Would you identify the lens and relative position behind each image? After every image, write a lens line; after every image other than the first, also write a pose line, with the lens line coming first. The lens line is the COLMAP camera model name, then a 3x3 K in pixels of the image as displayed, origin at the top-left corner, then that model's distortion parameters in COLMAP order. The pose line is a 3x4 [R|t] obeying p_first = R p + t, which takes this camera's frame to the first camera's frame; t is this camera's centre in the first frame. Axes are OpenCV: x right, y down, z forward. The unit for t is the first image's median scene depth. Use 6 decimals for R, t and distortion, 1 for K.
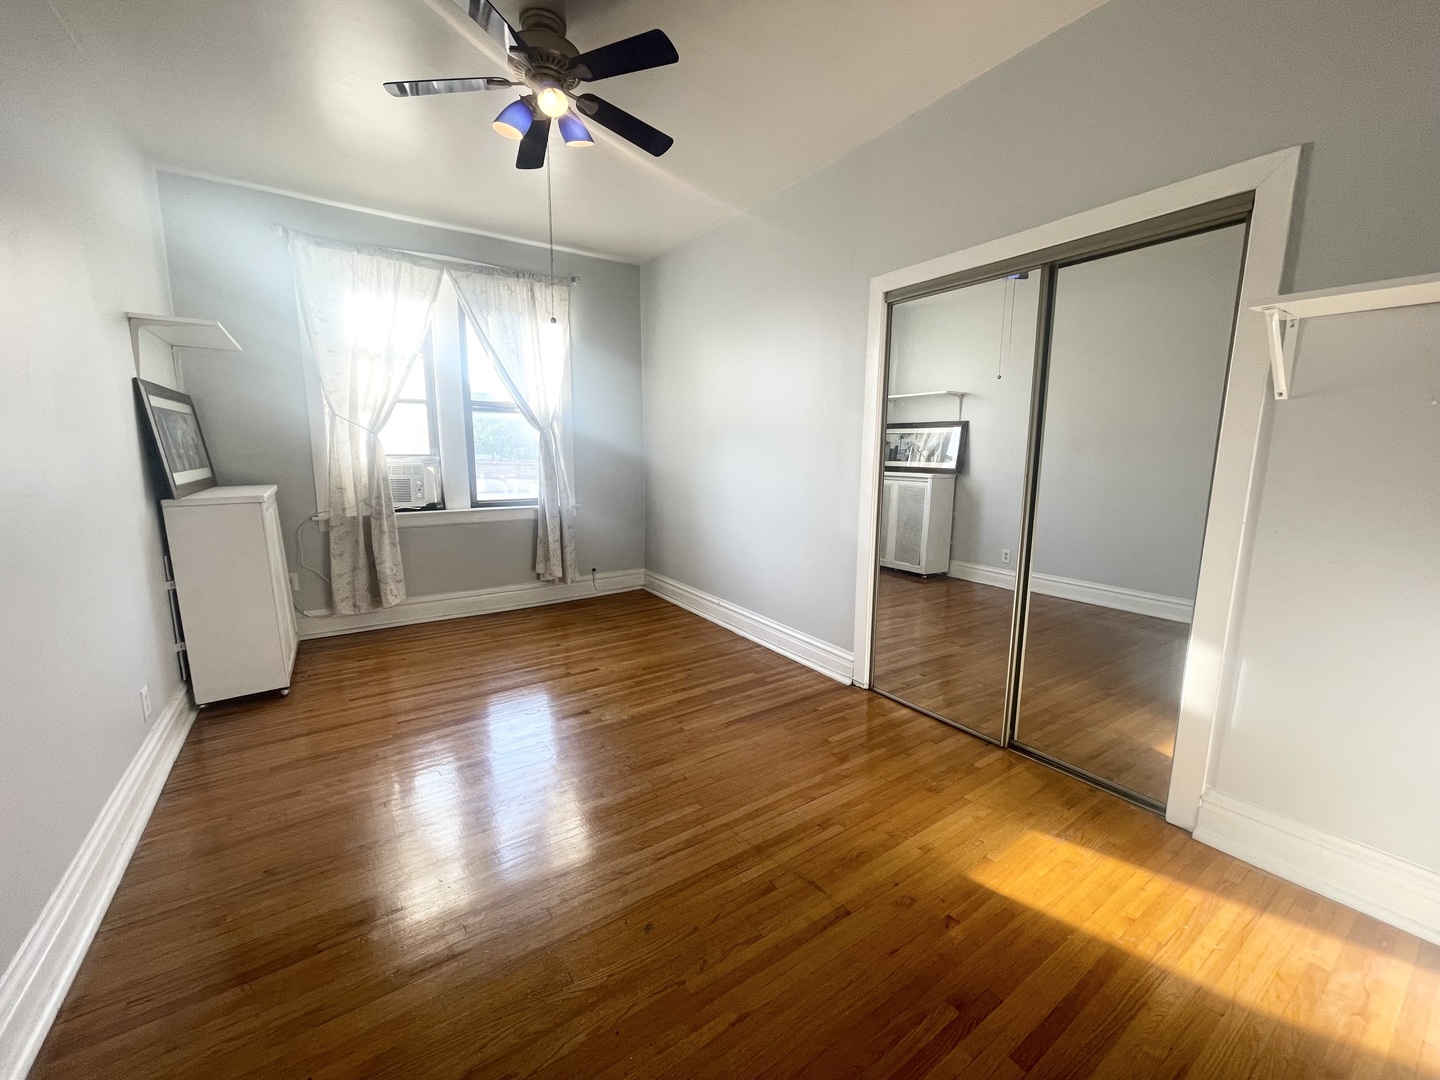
lens RADIAL K [[580.9, 0, 718.1], [0, 580.9, 540.3], [0, 0, 1]] dist [0.000632, 0.000043]
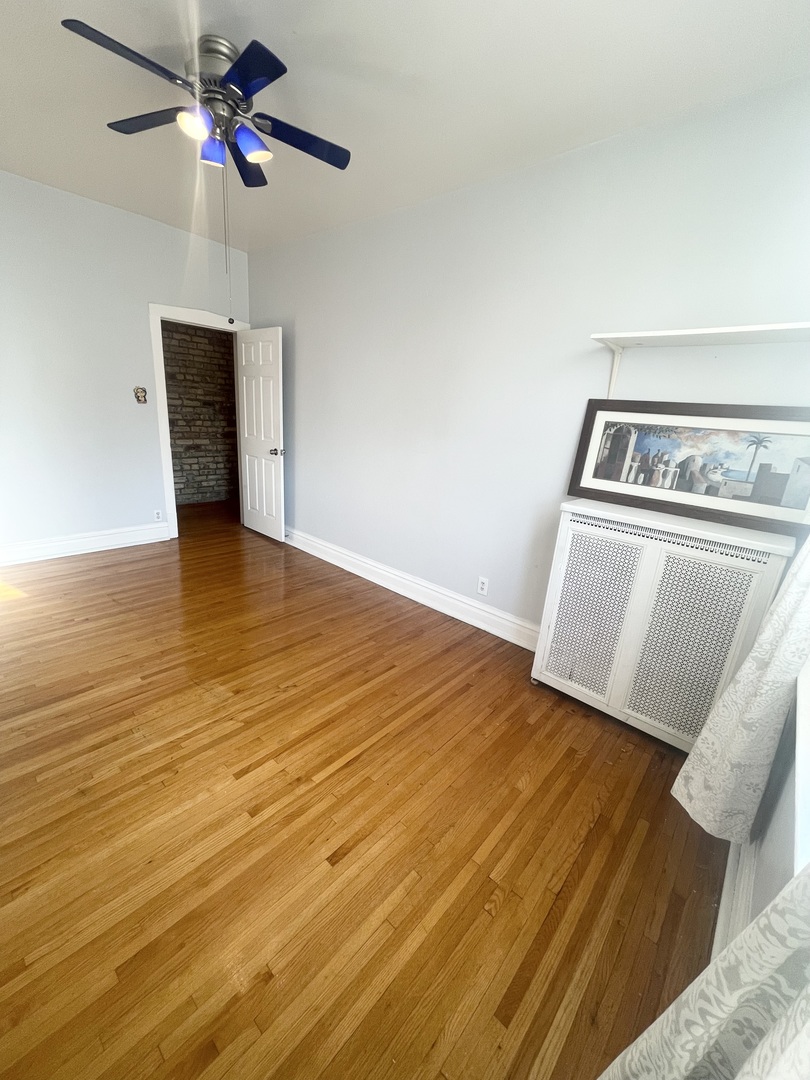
lens RADIAL K [[435.7, 0, 405.0], [0, 435.7, 540.0], [0, 0, 1]] dist [0.000632, 0.000043]
pose [[-0.967633, 0.000723, -0.252362, -0.294451], [-0.109921, 0.898945, 0.424045, -0.289525], [0.227166, 0.438060, -0.869770, 1.496658]]
